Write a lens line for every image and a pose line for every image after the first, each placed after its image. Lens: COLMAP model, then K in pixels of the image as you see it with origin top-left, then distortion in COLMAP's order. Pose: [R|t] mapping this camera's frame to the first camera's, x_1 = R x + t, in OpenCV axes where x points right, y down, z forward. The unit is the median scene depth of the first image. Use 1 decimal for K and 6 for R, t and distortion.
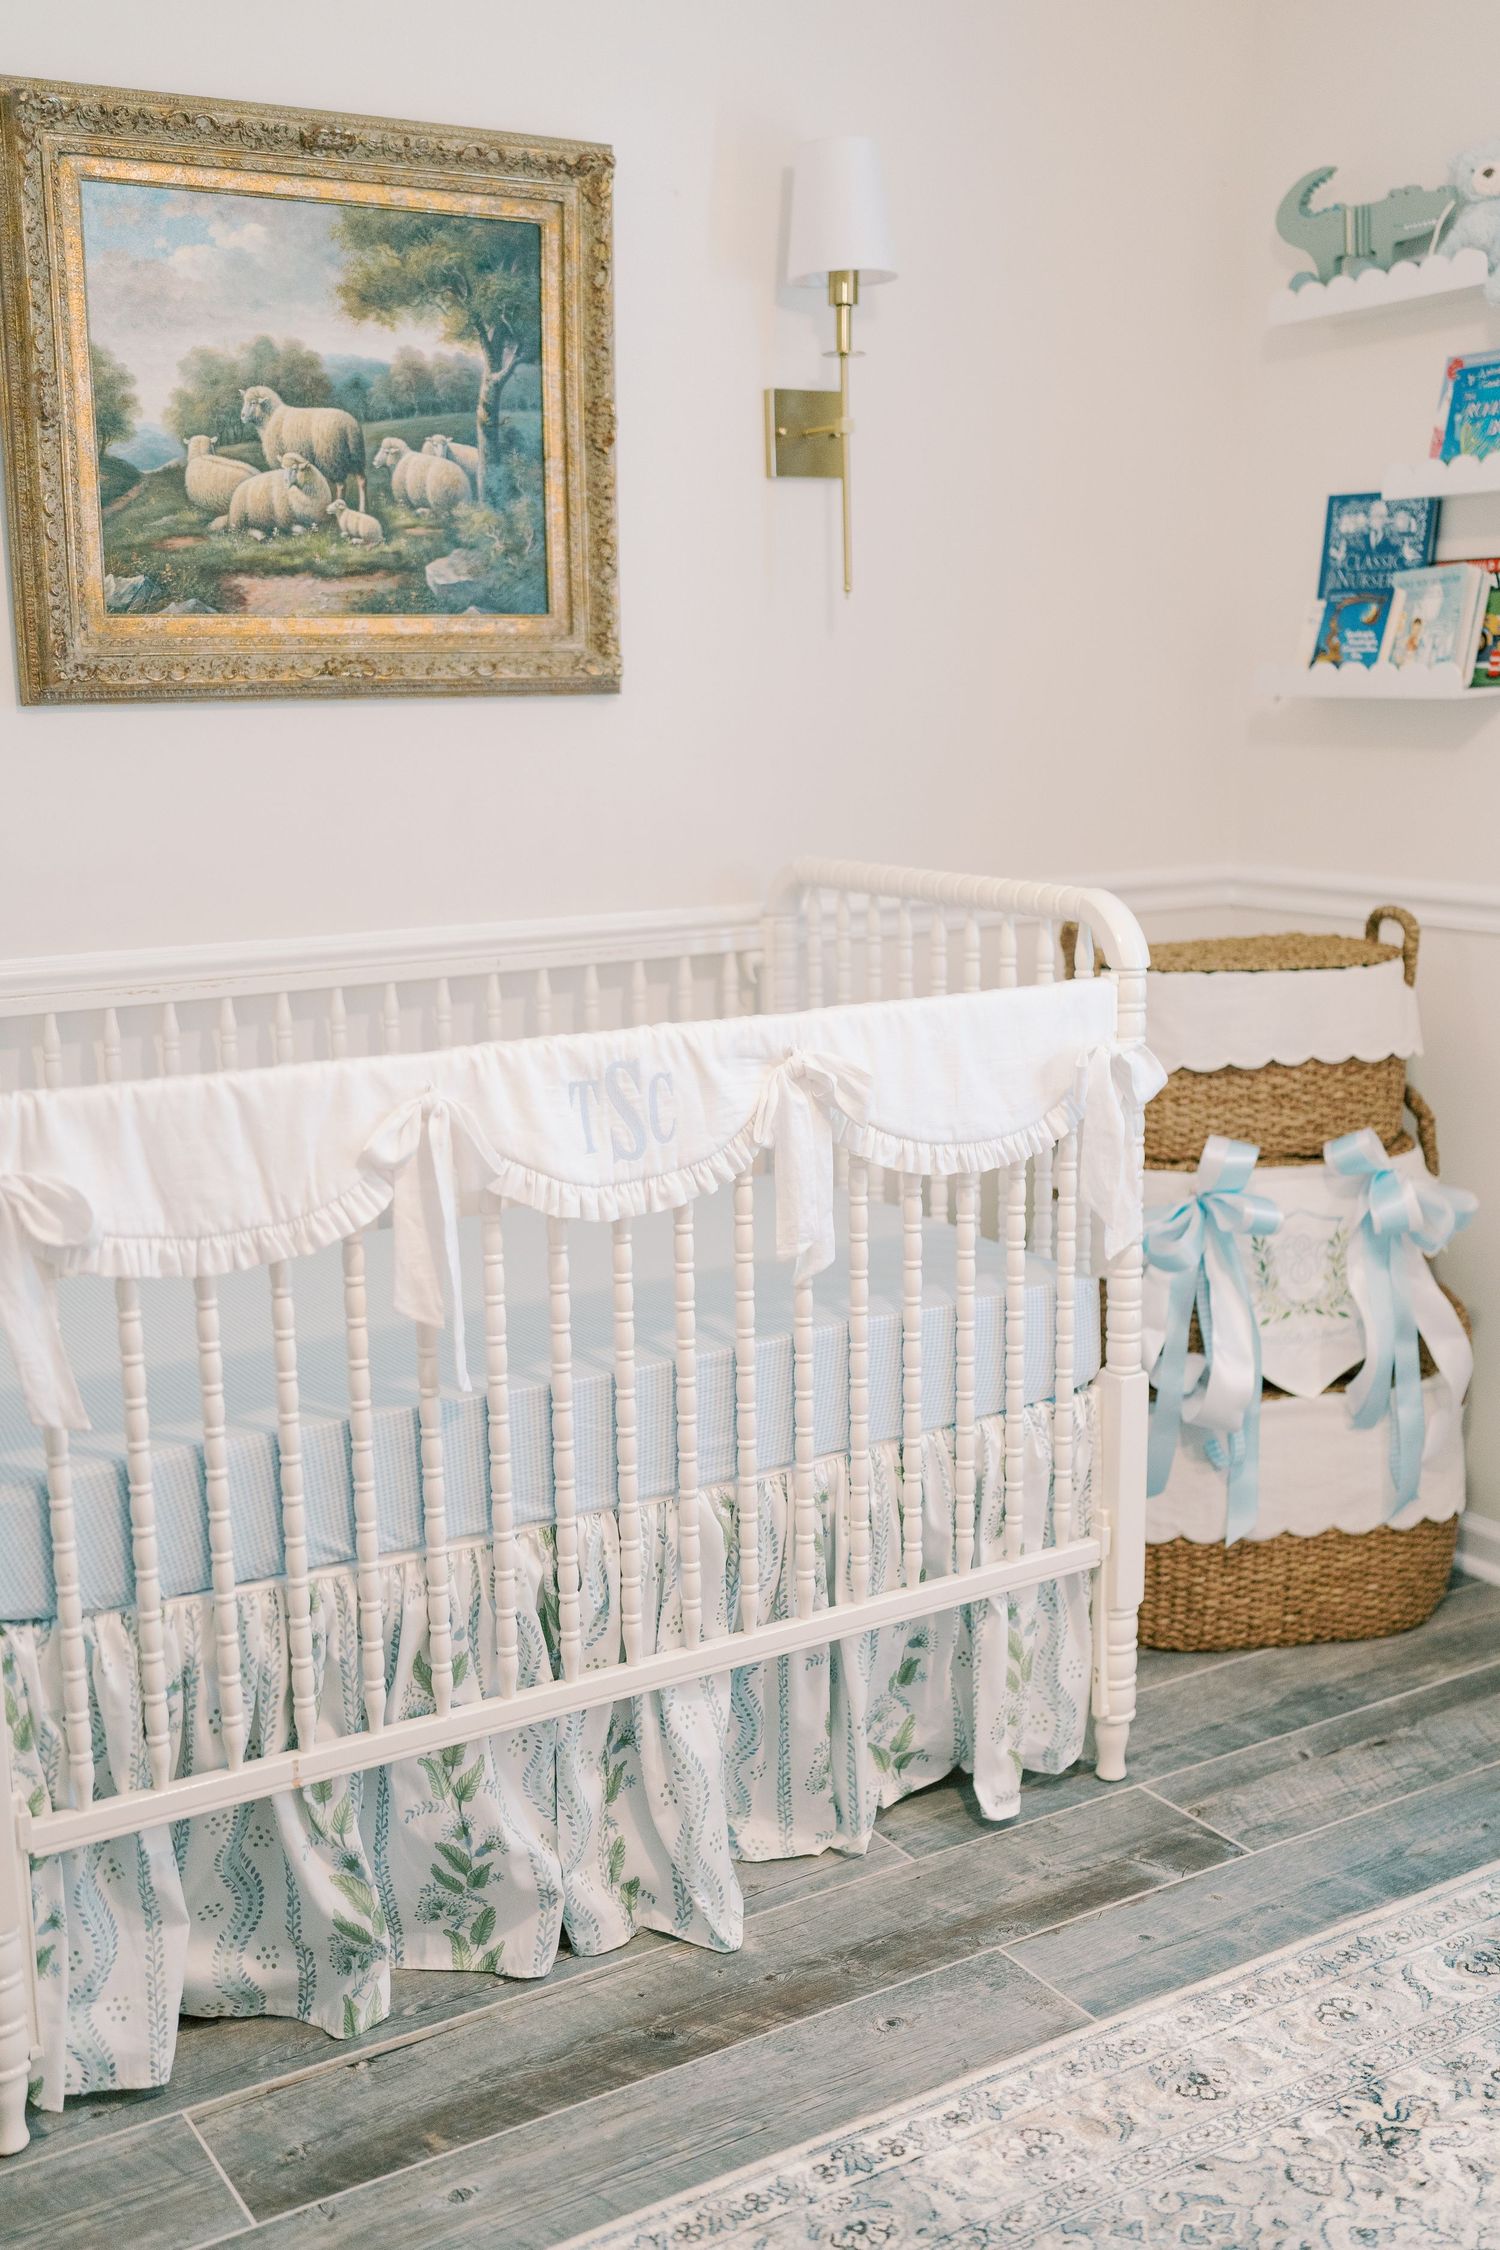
lens RADIAL K [[2328.9, 0, 743.9], [0, 2328.9, 1128.1], [0, 0, 1]] dist [-0.008302, 0.029941]
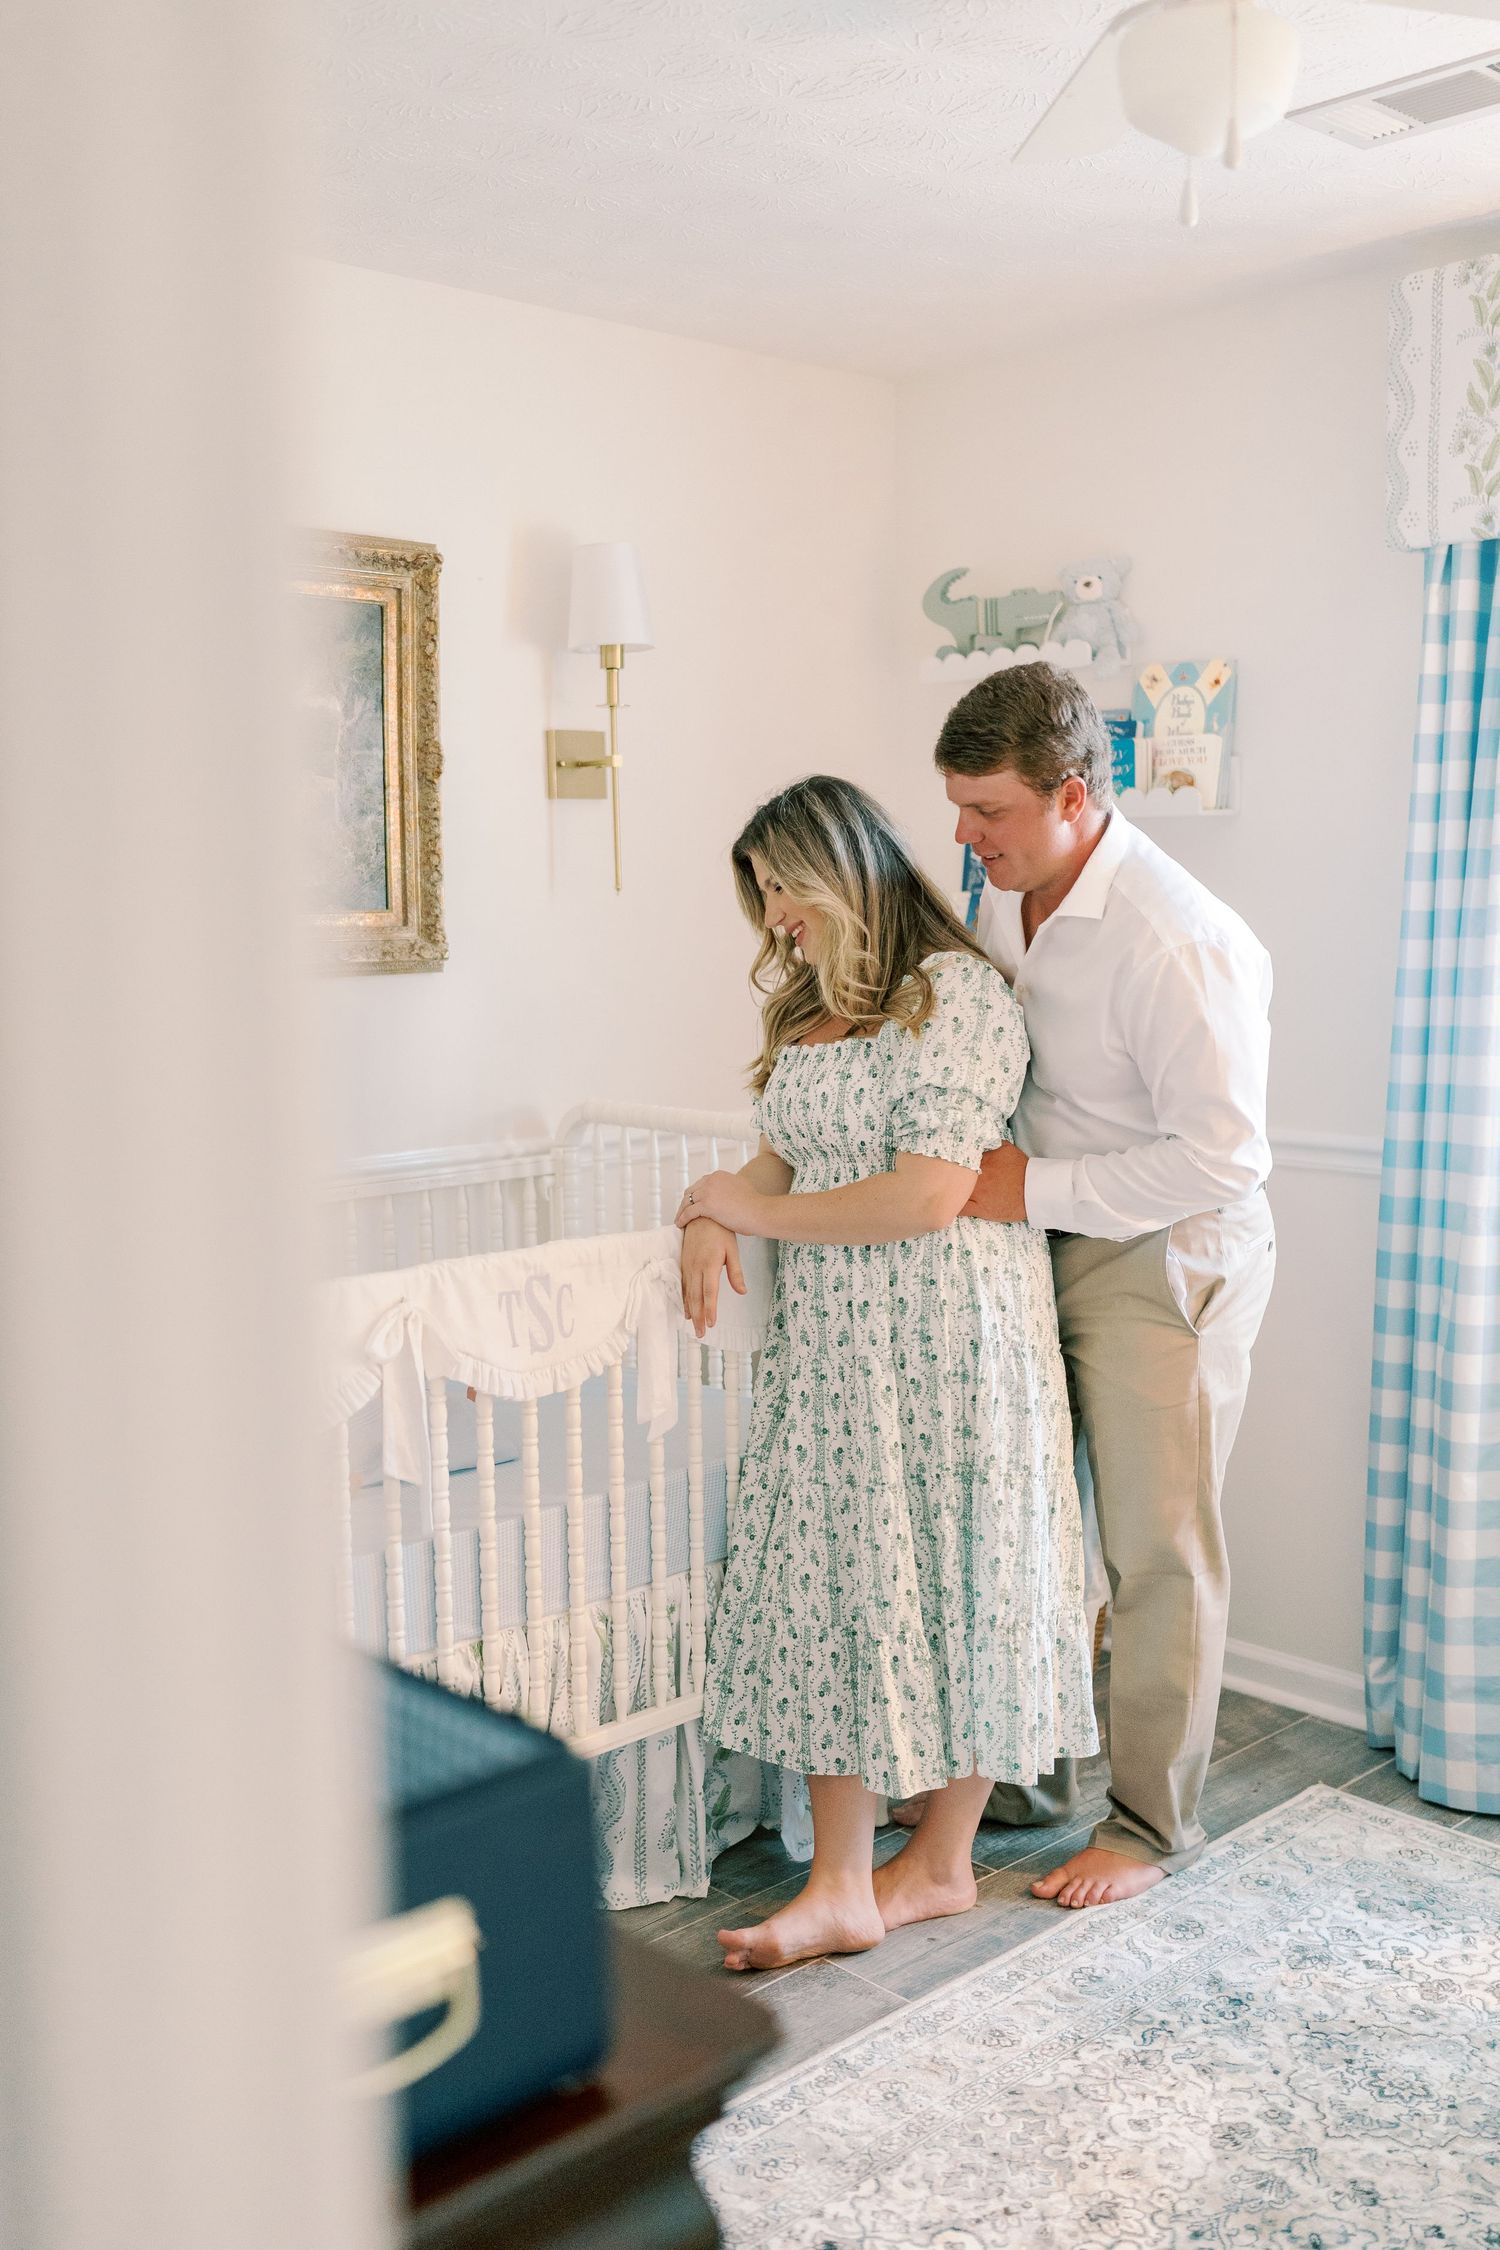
lens RADIAL K [[2195.1, 0, 737.6], [0, 2195.1, 1130.7], [0, 0, 1]] dist [0.005728, 0.019376]
pose [[0.978869, -0.018323, 0.203664, -0.153934], [0.034625, 0.996448, -0.076766, -0.008271], [-0.201534, 0.082196, 0.976027, -0.181789]]
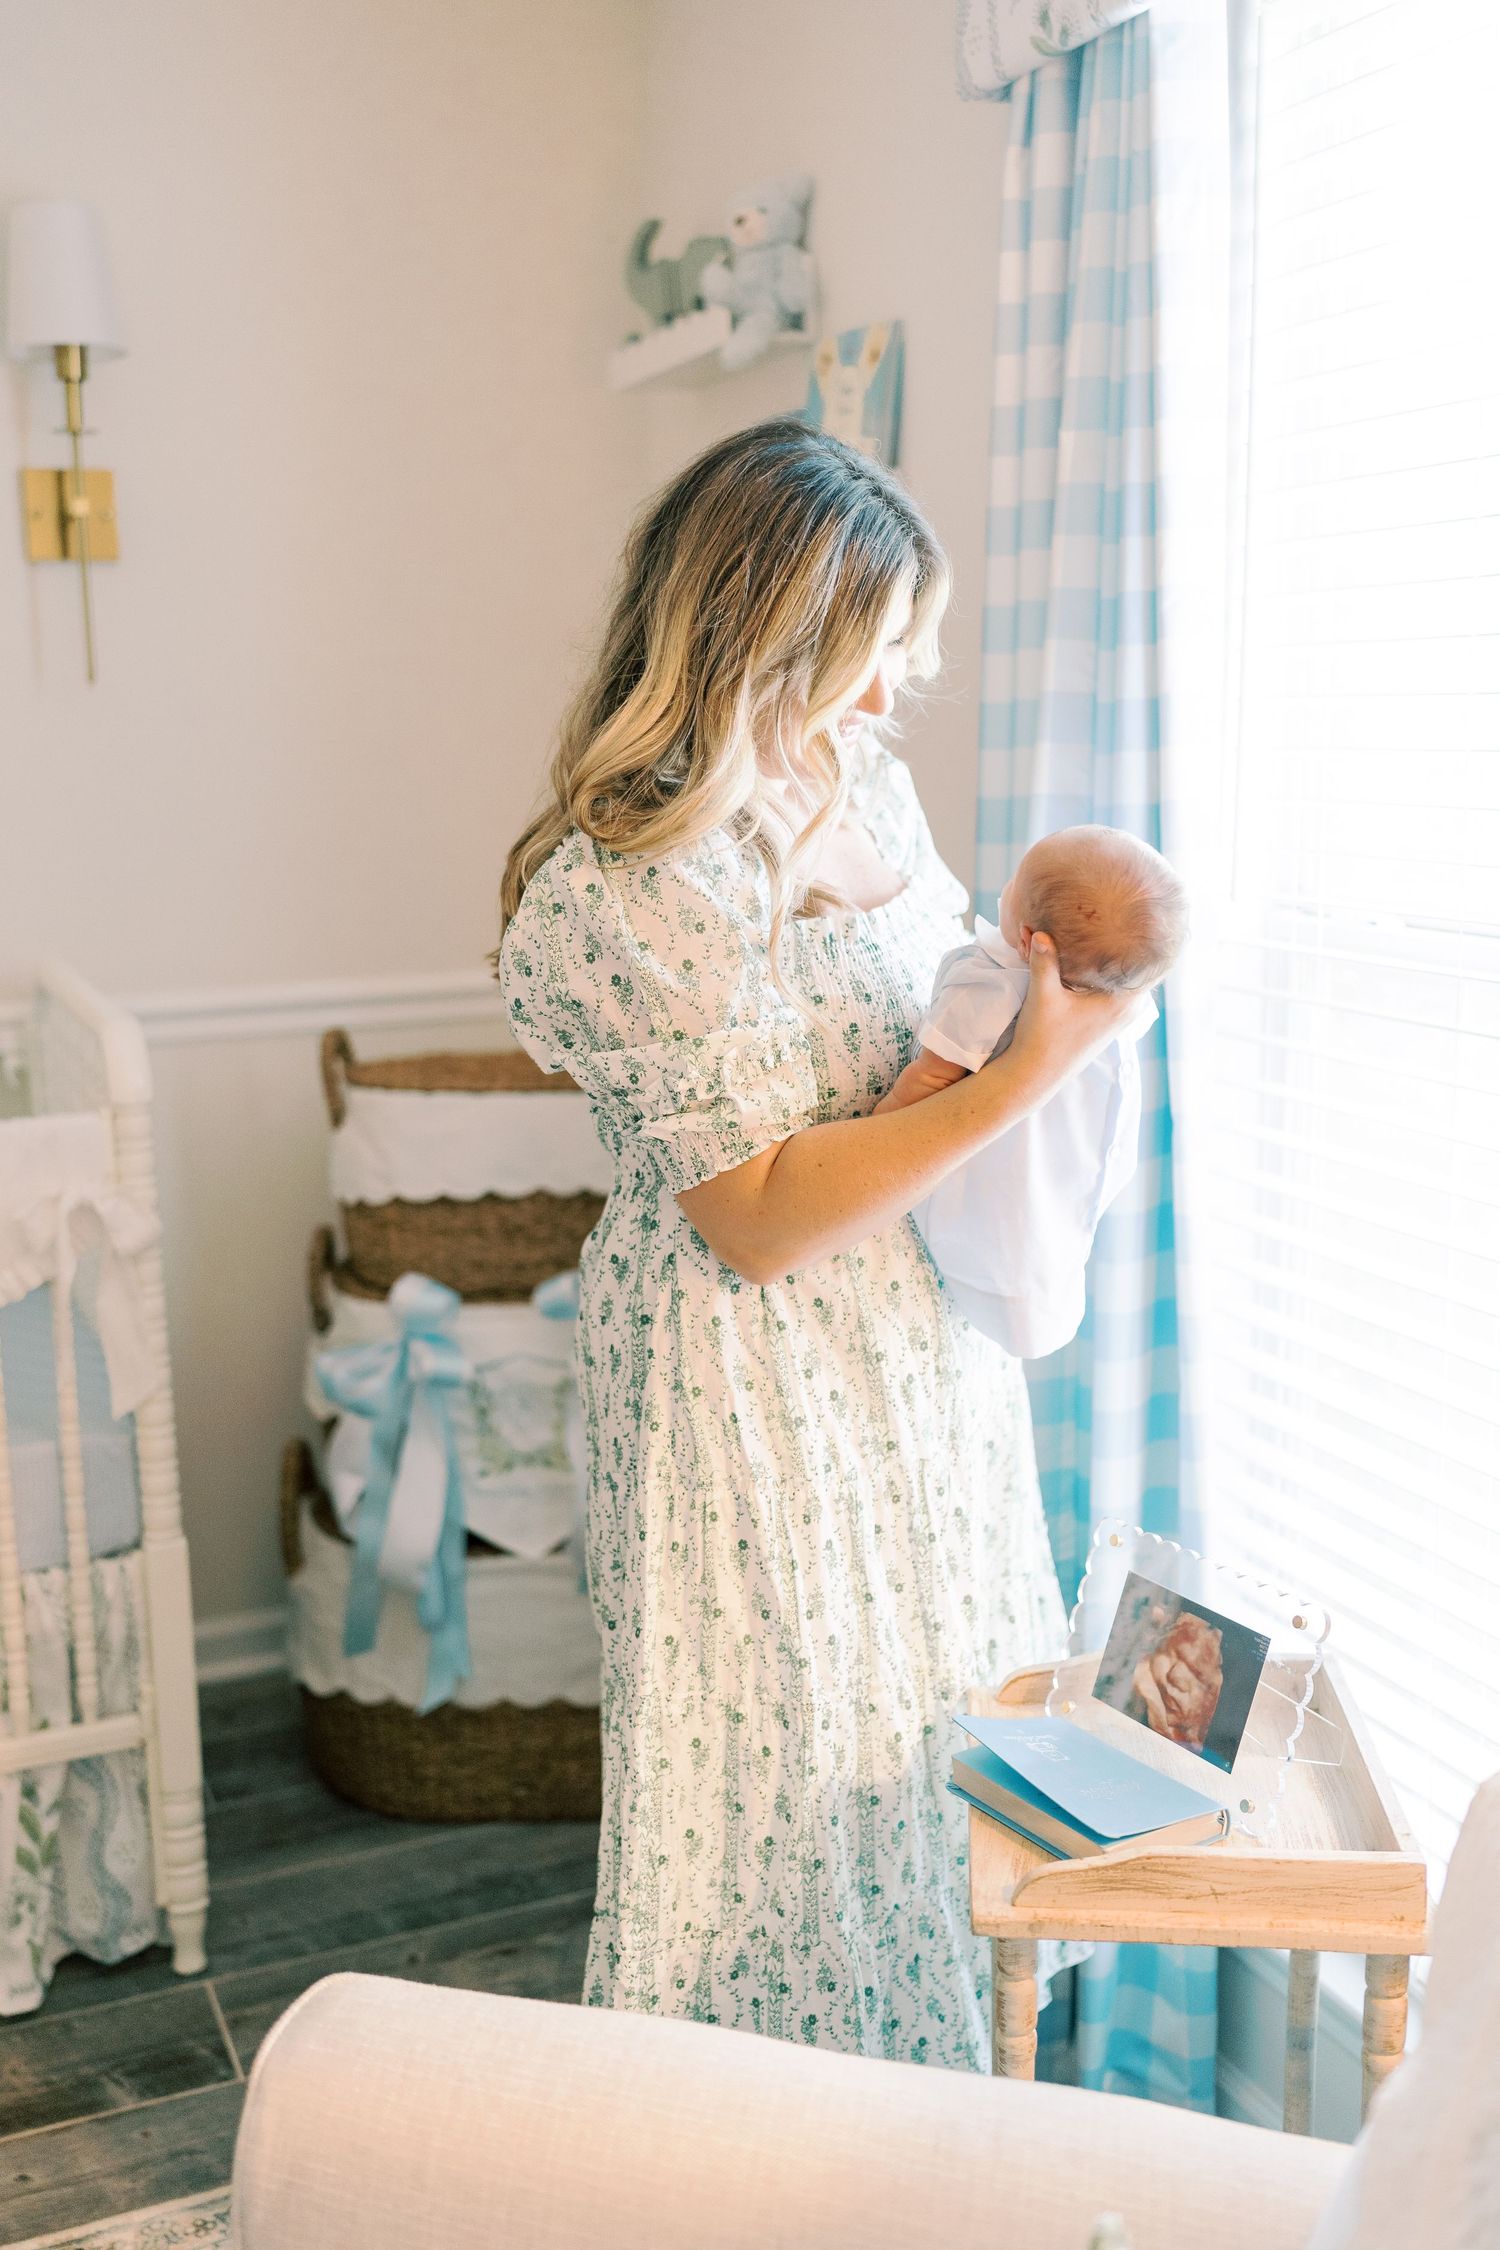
lens RADIAL K [[2195.1, 0, 737.6], [0, 2195.1, 1130.7], [0, 0, 1]] dist [0.005728, 0.019376]
pose [[0.988380, 0.029866, -0.149042, 0.502061], [-0.030103, 0.999547, 0.000663, -0.062241], [0.148994, 0.003832, 0.988831, 0.169373]]
